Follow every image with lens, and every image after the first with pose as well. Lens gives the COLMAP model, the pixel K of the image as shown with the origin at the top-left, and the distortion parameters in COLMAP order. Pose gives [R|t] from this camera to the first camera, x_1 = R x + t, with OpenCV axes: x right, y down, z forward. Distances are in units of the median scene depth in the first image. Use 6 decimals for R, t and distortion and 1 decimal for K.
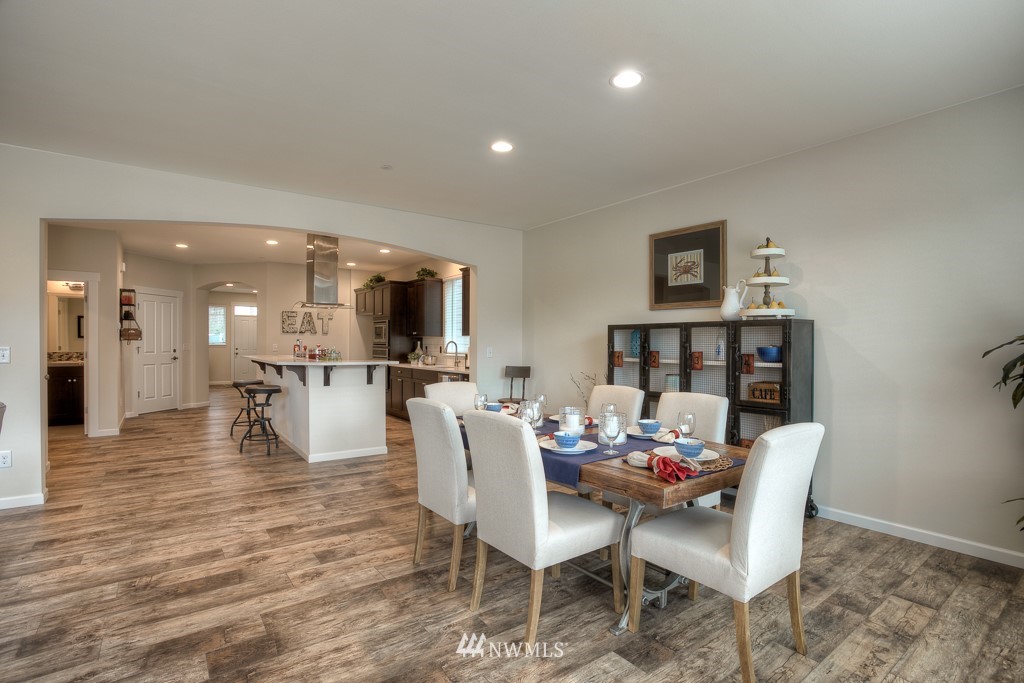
lens RADIAL K [[492.6, 0, 509.4], [0, 492.6, 343.7], [0, 0, 1]] dist [-0.037730, 0.007211]
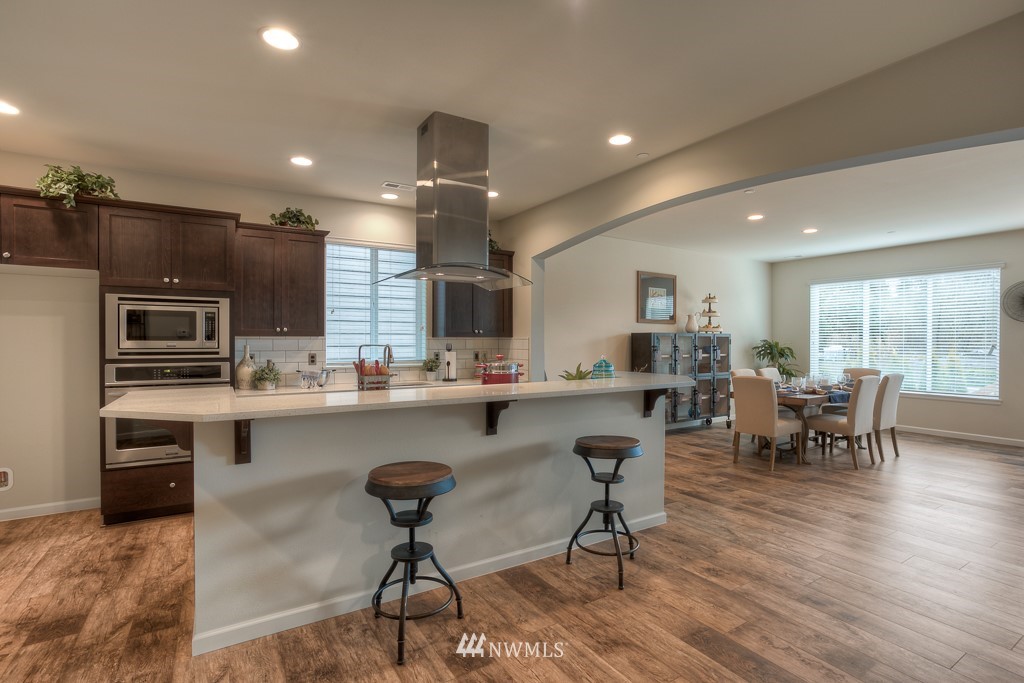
lens RADIAL K [[492.6, 0, 518.7], [0, 492.6, 344.3], [0, 0, 1]] dist [-0.037730, 0.007211]
pose [[0.067312, -0.013687, 0.997638, -1.427393], [-0.000264, 0.999906, 0.013736, -0.026624], [-0.997732, -0.001188, 0.067302, 1.481839]]
